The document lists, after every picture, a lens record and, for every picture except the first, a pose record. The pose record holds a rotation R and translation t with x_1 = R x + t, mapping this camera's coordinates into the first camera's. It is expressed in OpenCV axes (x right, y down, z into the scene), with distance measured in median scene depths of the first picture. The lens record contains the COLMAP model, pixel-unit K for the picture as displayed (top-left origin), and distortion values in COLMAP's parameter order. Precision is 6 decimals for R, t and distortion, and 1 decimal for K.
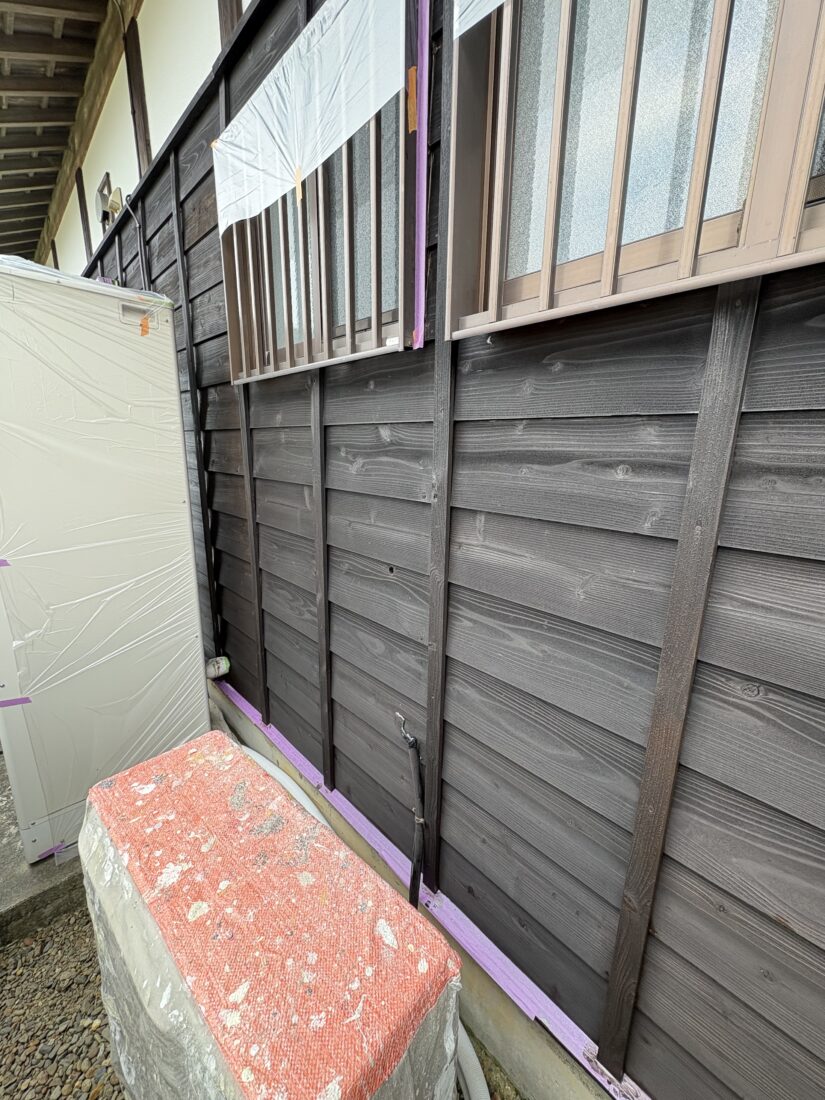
lens RADIAL K [[445.4, 0, 409.8], [0, 445.4, 548.1], [0, 0, 1]] dist [-0.004263, 0.002669]
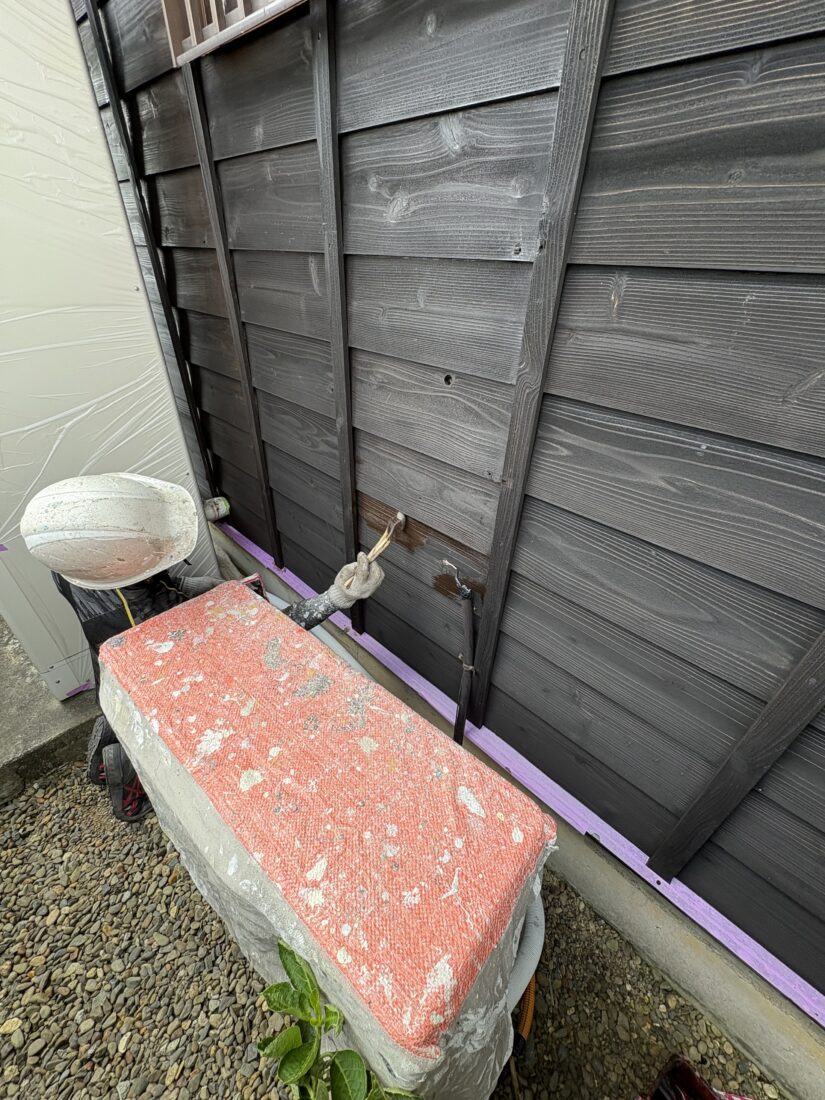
lens RADIAL K [[445.4, 0, 410.8], [0, 445.4, 544.4], [0, 0, 1]] dist [-0.004263, 0.002669]
pose [[0.999475, -0.015268, 0.028565, -0.128035], [0.004385, 0.937588, 0.347720, 0.049170], [-0.032091, -0.347412, 0.937163, 0.234445]]
